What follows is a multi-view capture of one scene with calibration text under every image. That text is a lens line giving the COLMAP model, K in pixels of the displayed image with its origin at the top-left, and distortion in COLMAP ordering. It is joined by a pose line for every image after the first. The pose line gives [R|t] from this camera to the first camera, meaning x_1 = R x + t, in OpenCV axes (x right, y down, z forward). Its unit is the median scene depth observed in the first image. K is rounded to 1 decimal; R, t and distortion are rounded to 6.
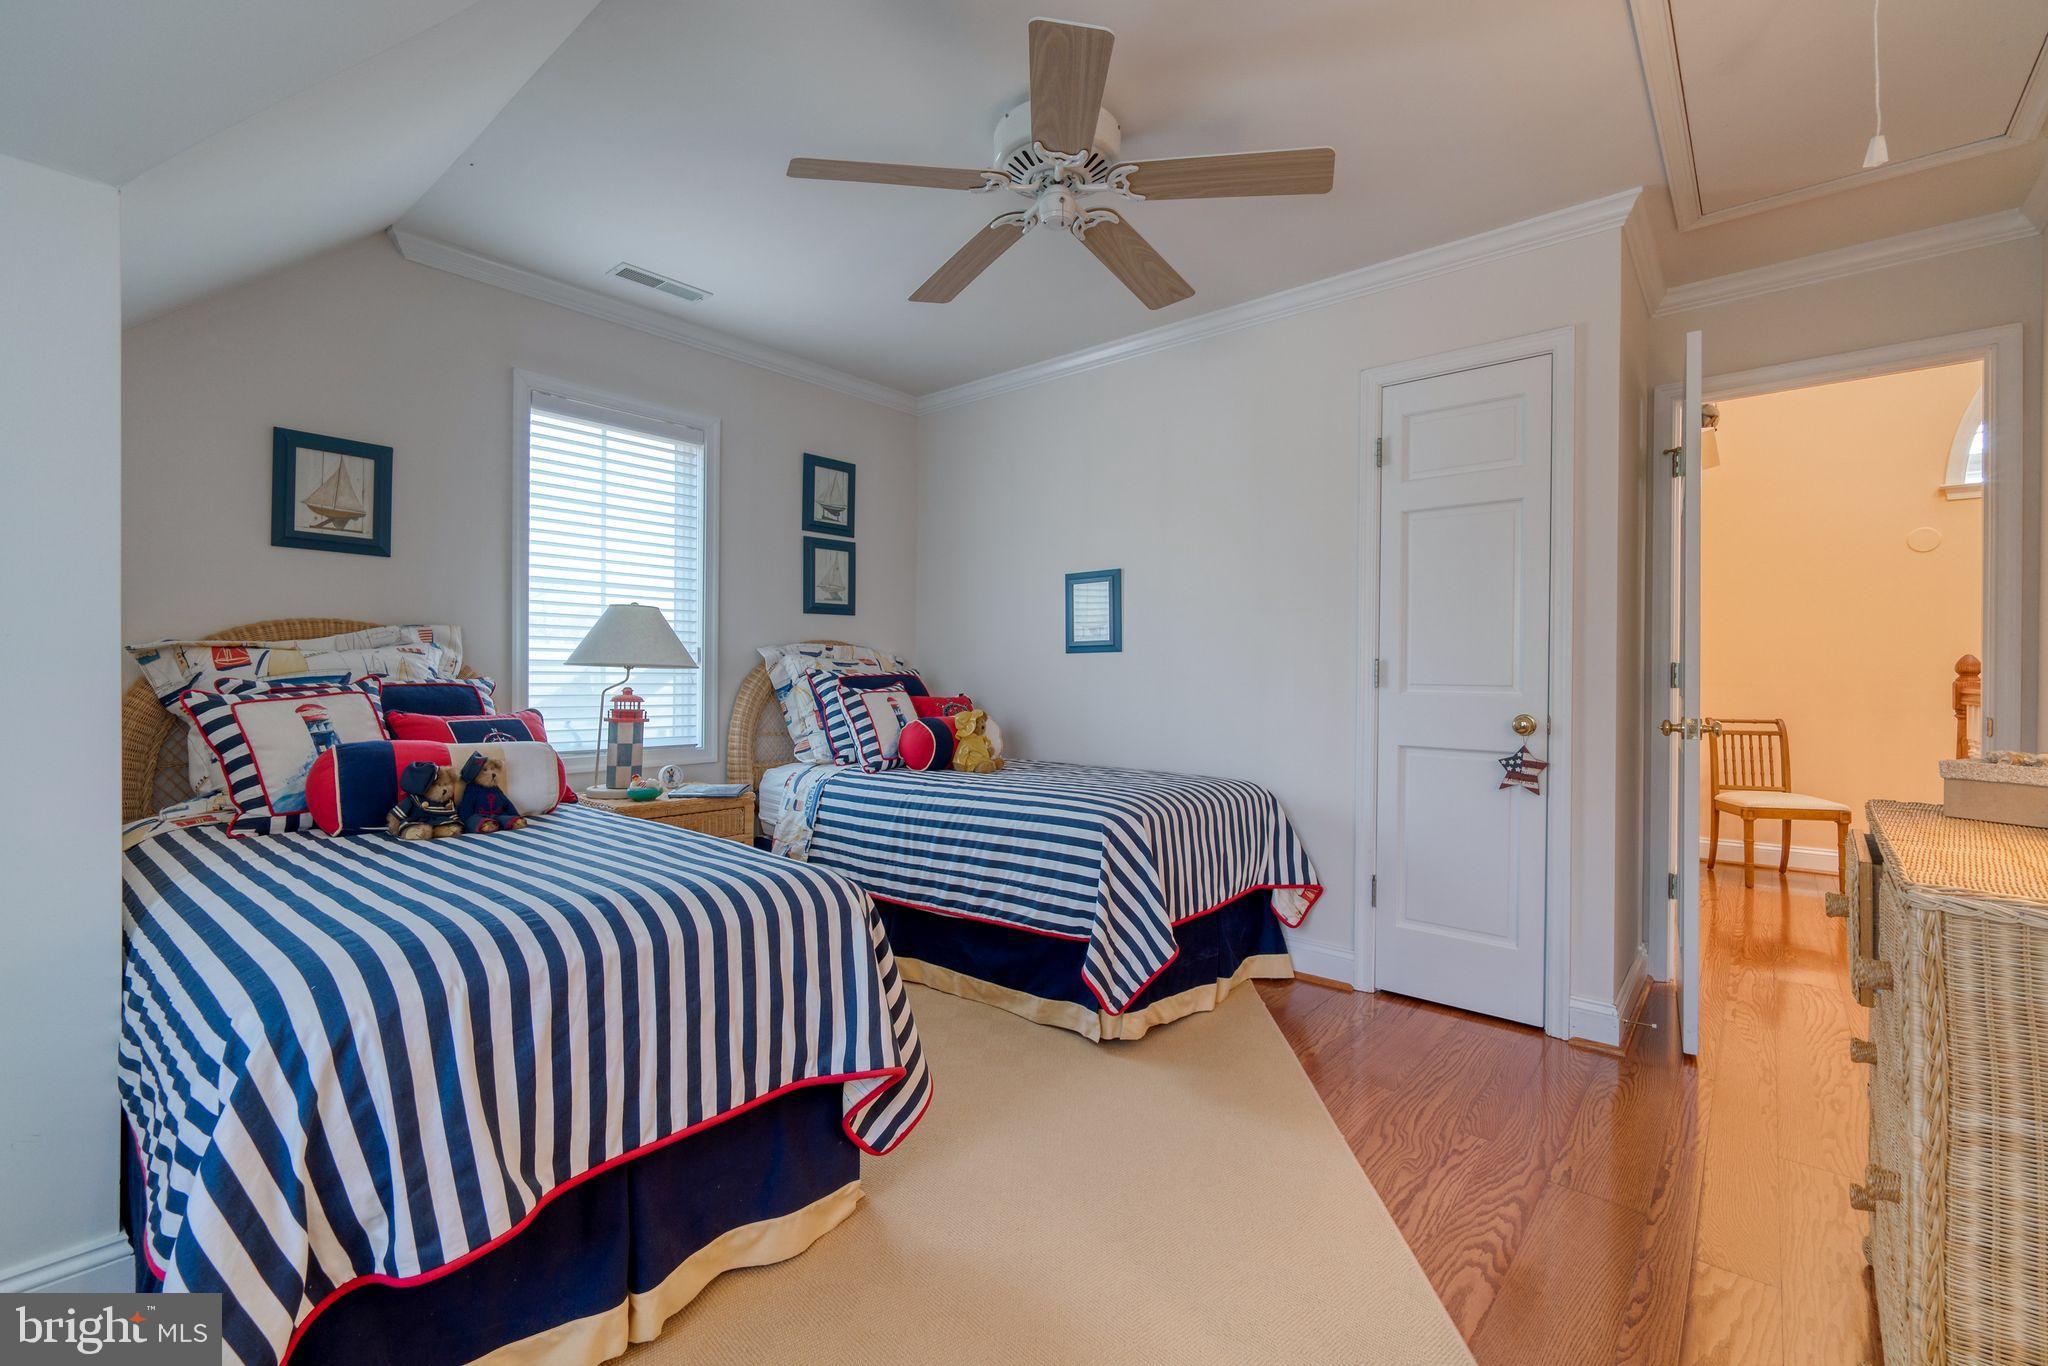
lens RADIAL K [[881.2, 0, 1016.8], [0, 881.2, 680.6], [0, 0, 1]] dist [-0.004728, 0.001116]
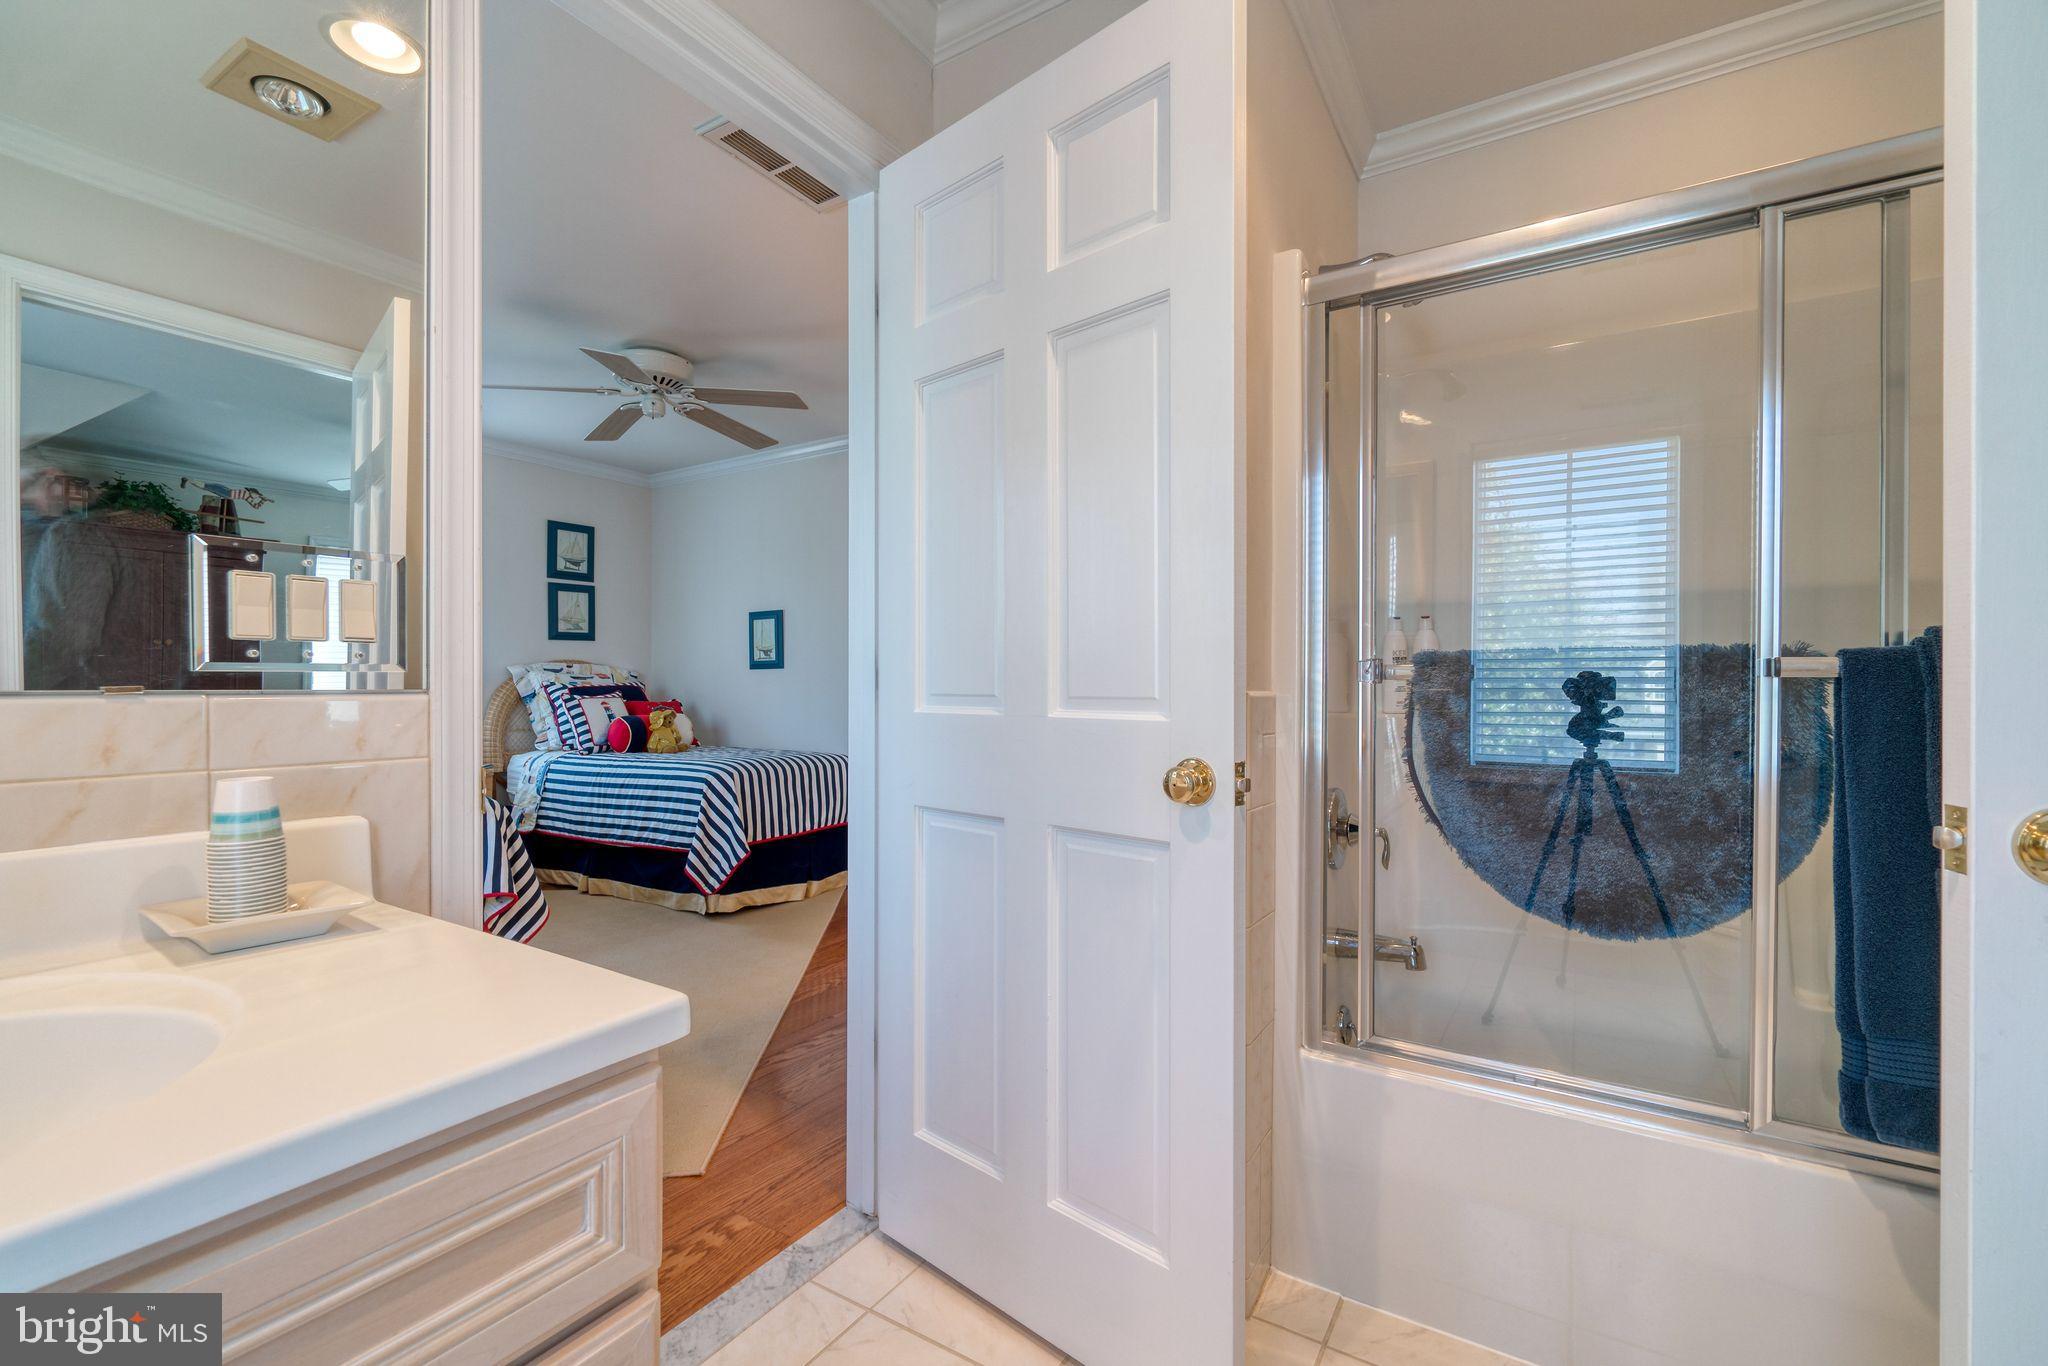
lens RADIAL K [[881.2, 0, 1038.4], [0, 881.2, 687.7], [0, 0, 1]] dist [-0.004728, 0.001116]
pose [[0.988532, -0.006798, 0.150861, 0.343414], [0.006854, 0.999977, 0.000151, 0.001247], [-0.150858, 0.000885, 0.988555, -0.510273]]
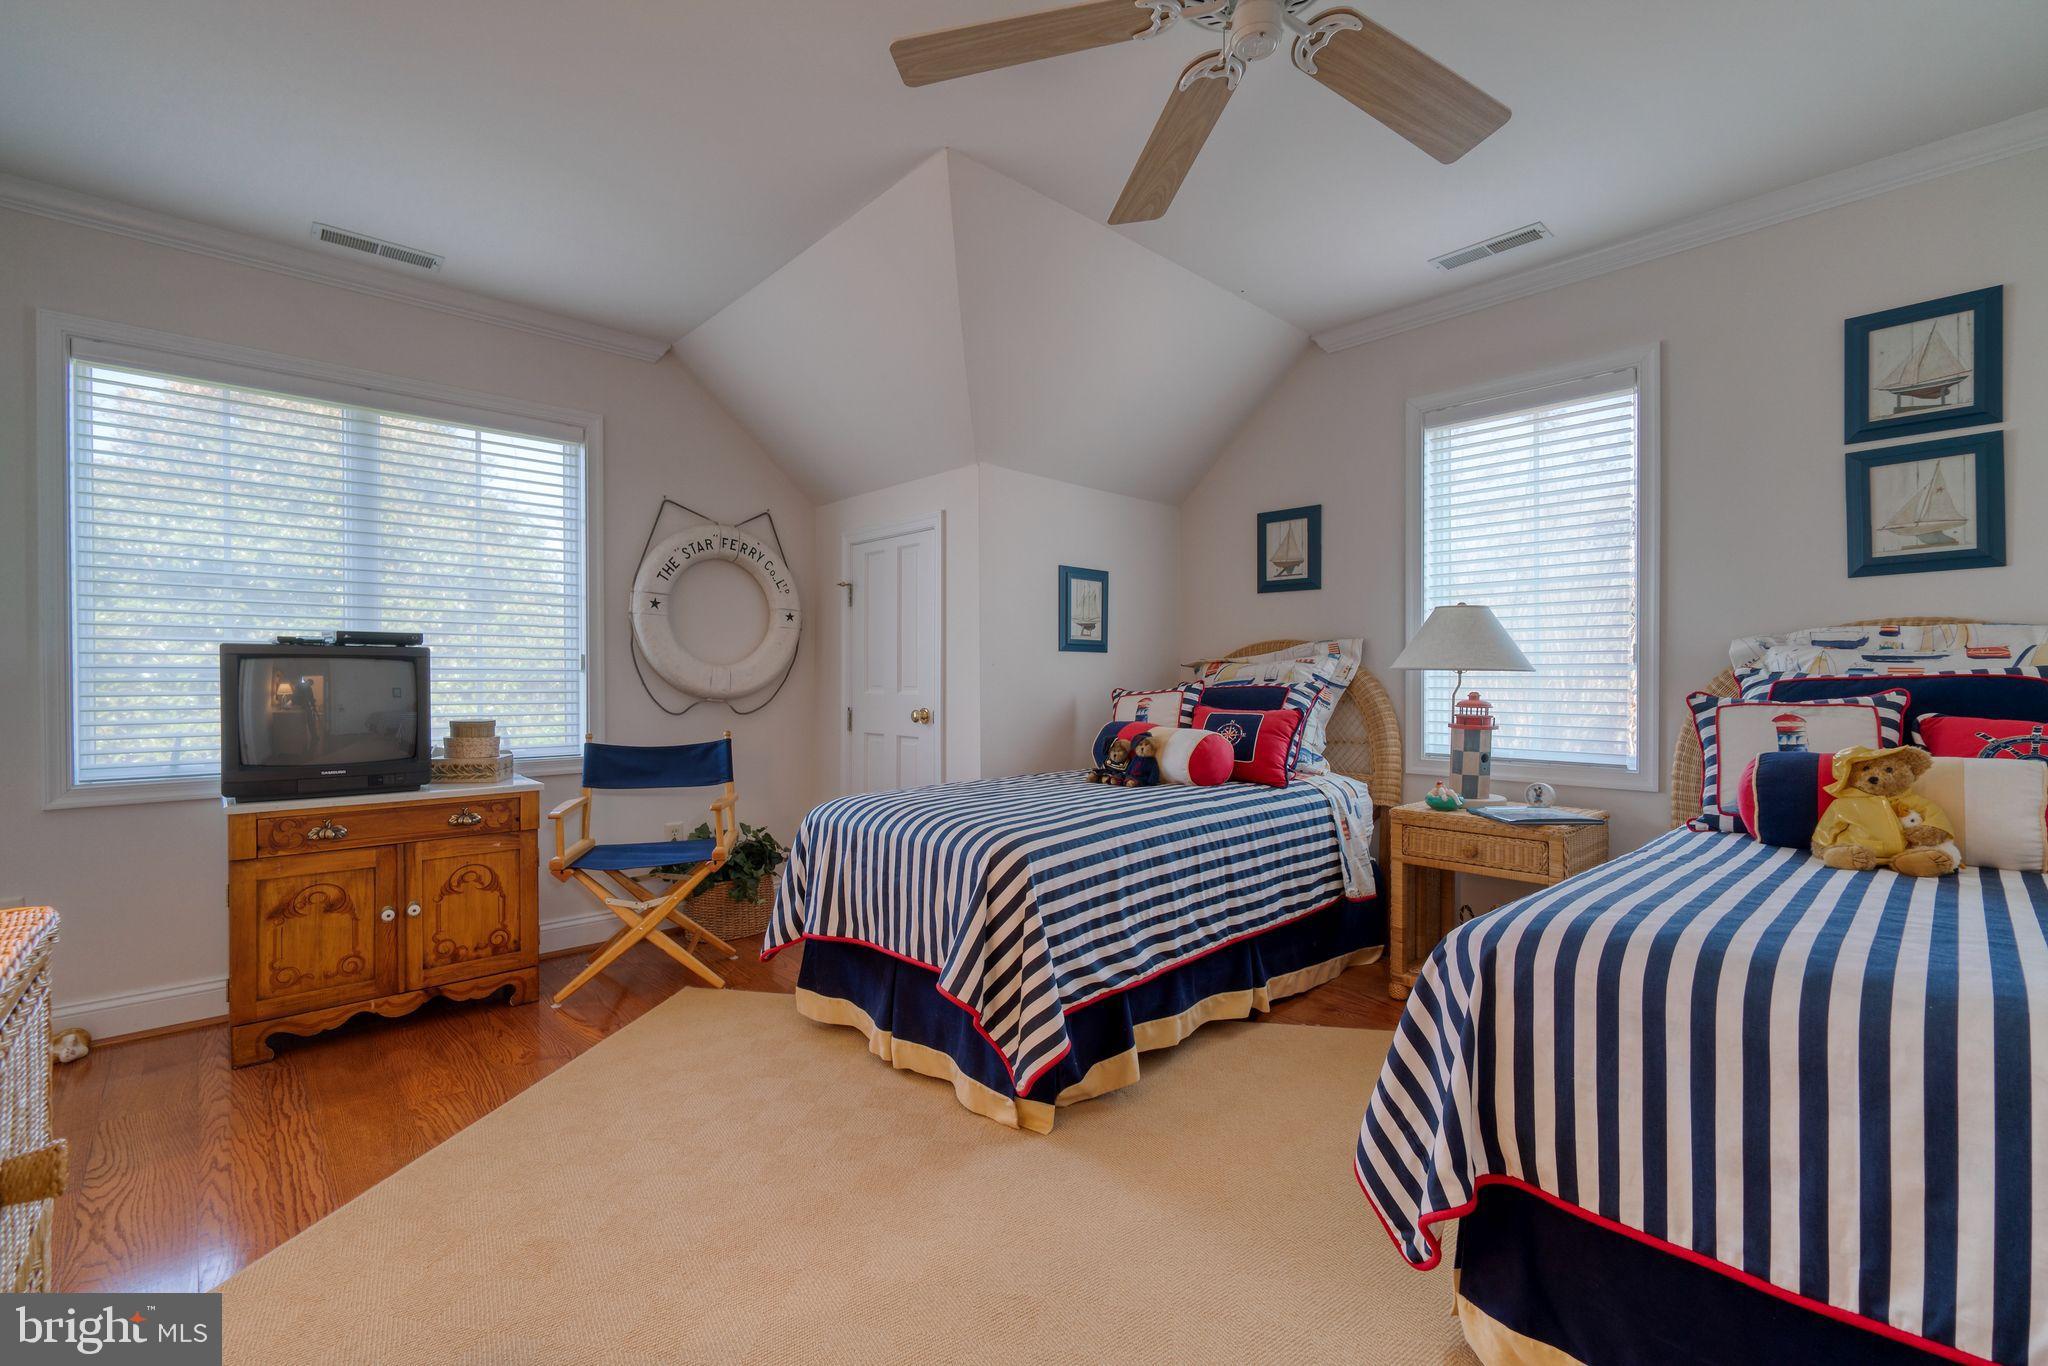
lens RADIAL K [[881.2, 0, 1023.9], [0, 881.2, 681.8], [0, 0, 1]] dist [-0.004728, 0.001116]
pose [[-0.098400, 0.000132, -0.995147, 0.509742], [-0.000751, 1.000000, 0.000207, -0.003054], [0.995147, 0.000768, -0.098400, 0.568385]]
